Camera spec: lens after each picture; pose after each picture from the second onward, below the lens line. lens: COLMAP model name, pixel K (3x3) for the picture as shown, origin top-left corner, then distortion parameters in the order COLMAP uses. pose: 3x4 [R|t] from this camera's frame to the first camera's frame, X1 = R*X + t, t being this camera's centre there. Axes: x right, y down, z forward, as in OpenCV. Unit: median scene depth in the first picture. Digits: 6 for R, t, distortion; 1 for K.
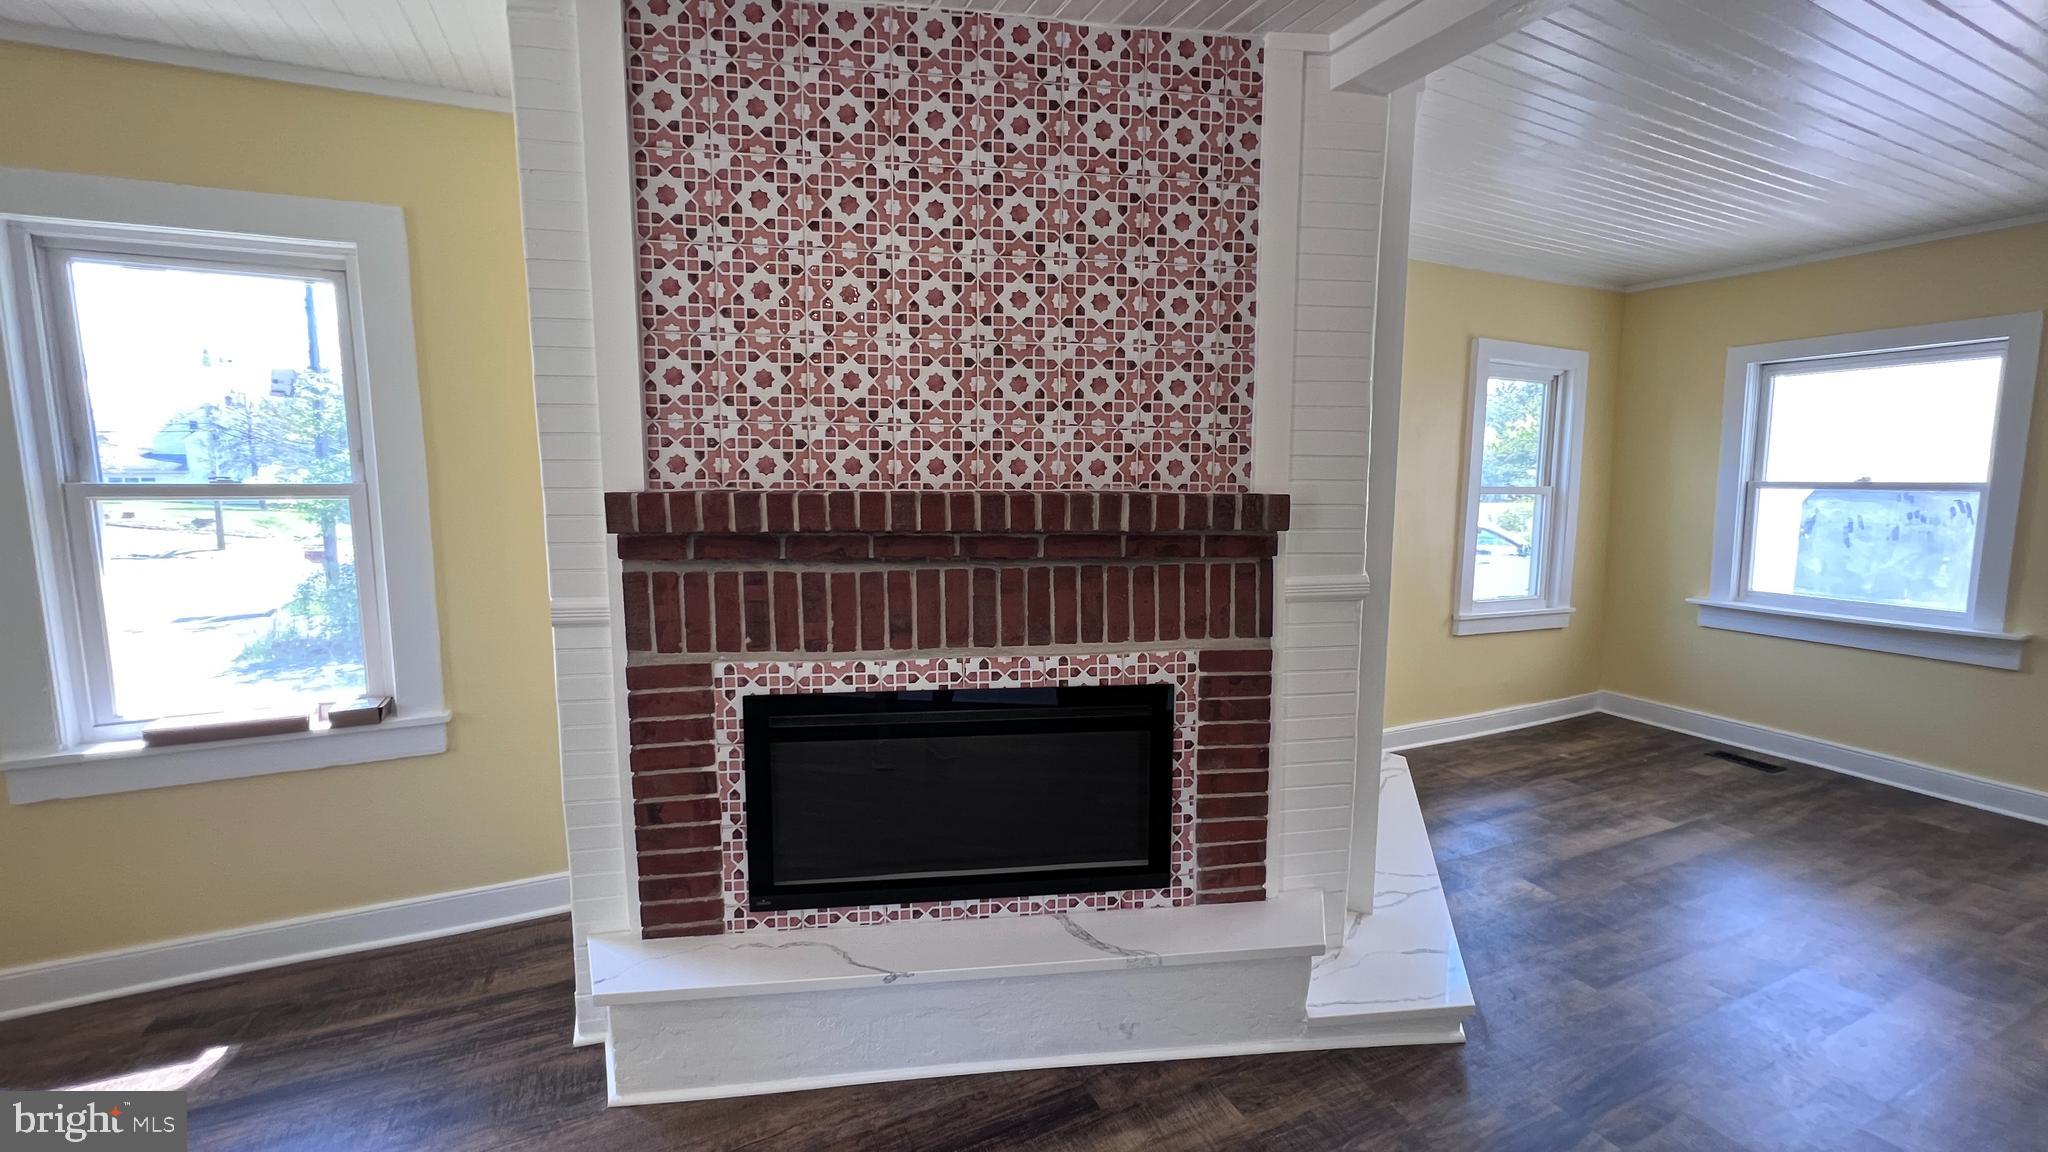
lens RADIAL K [[827.7, 0, 1027.2], [0, 827.7, 576.2], [0, 0, 1]] dist [-0.000310, -0.000233]
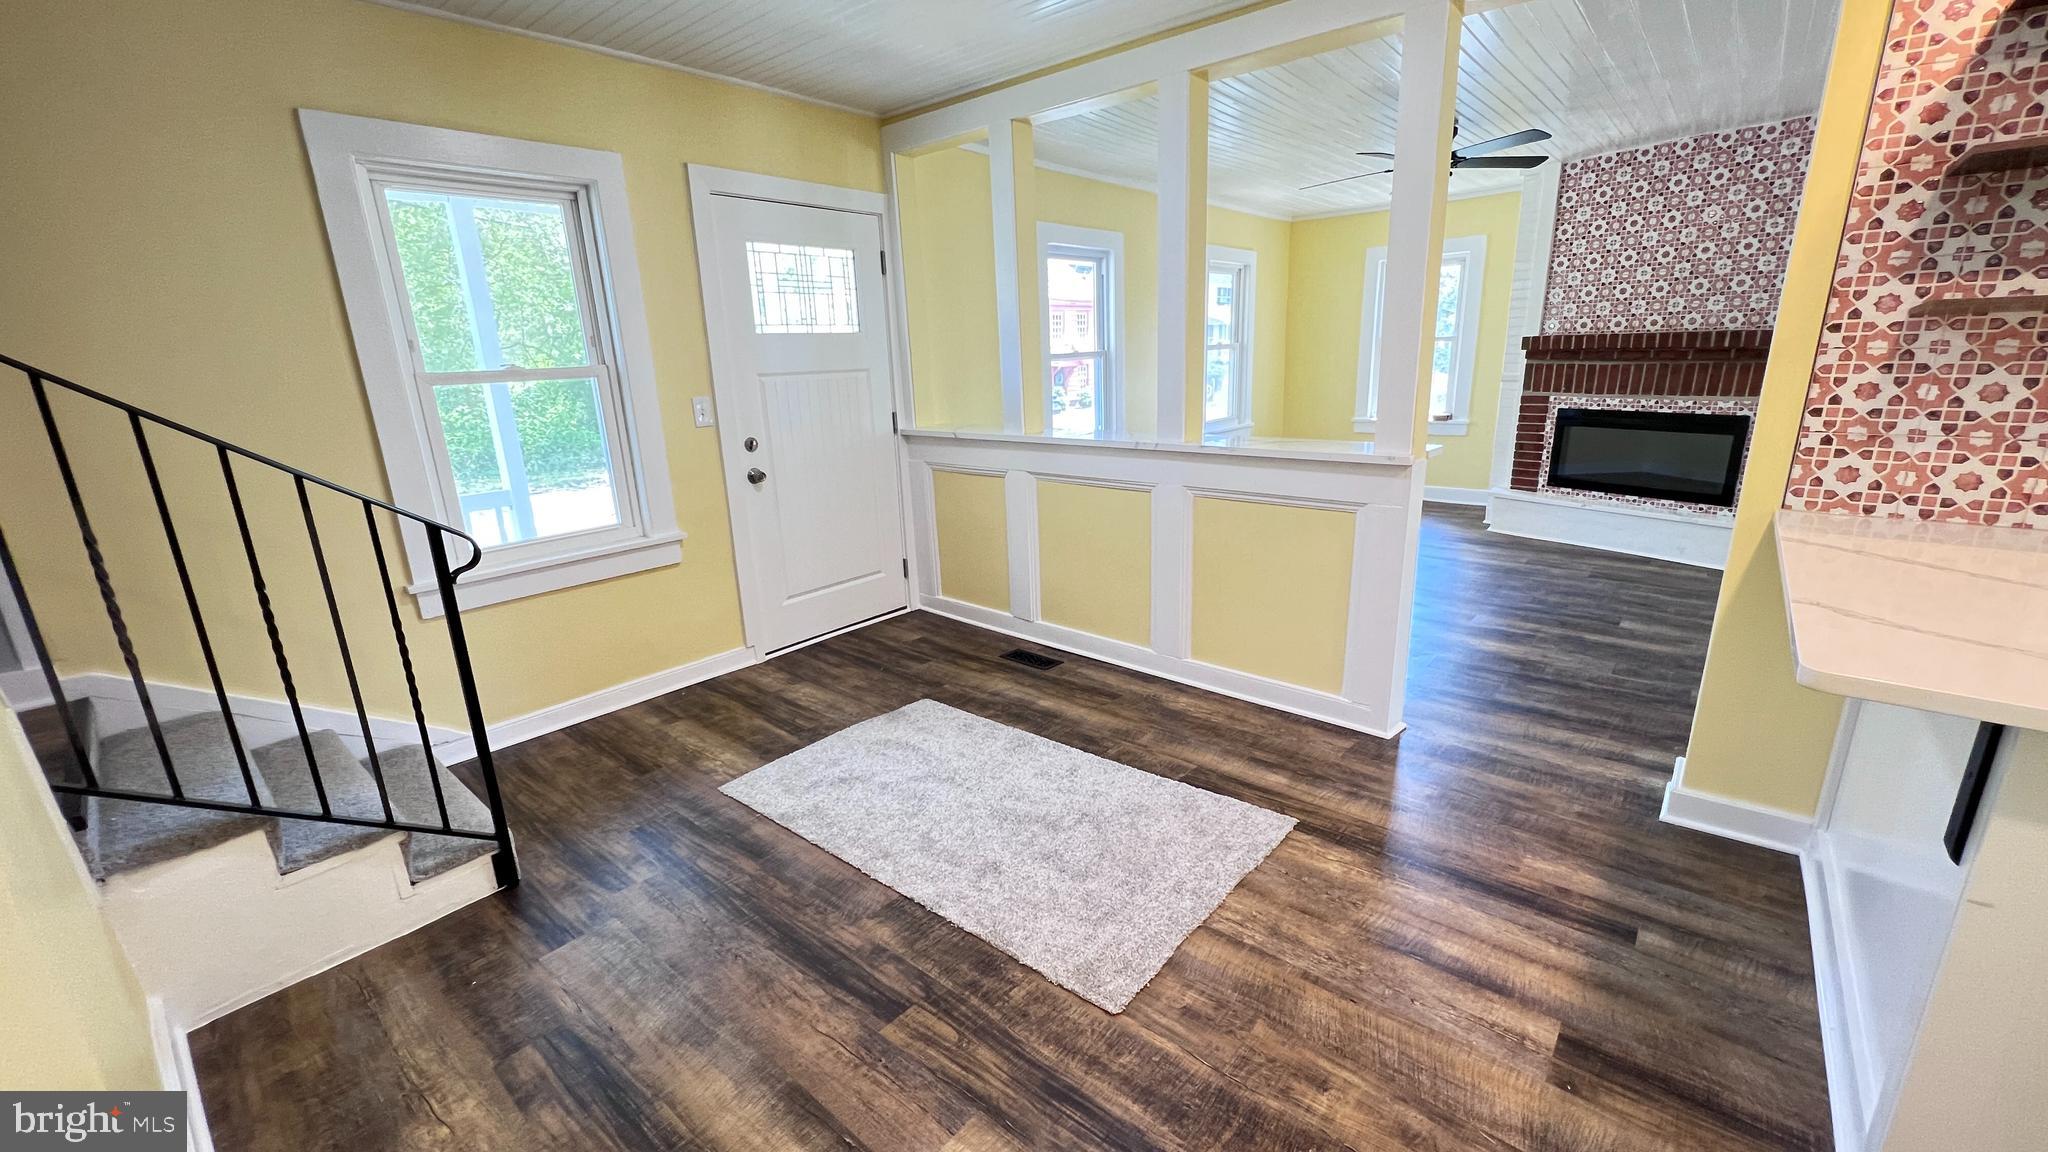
lens RADIAL K [[824.0, 0, 1019.9], [0, 824.0, 571.8], [0, 0, 1]] dist [-0.001724, 0.001059]
pose [[0.401849, 0.223771, -0.887944, 1.528229], [-0.073681, 0.974439, 0.212224, 0.221771], [0.912737, -0.019858, 0.408065, -1.836988]]
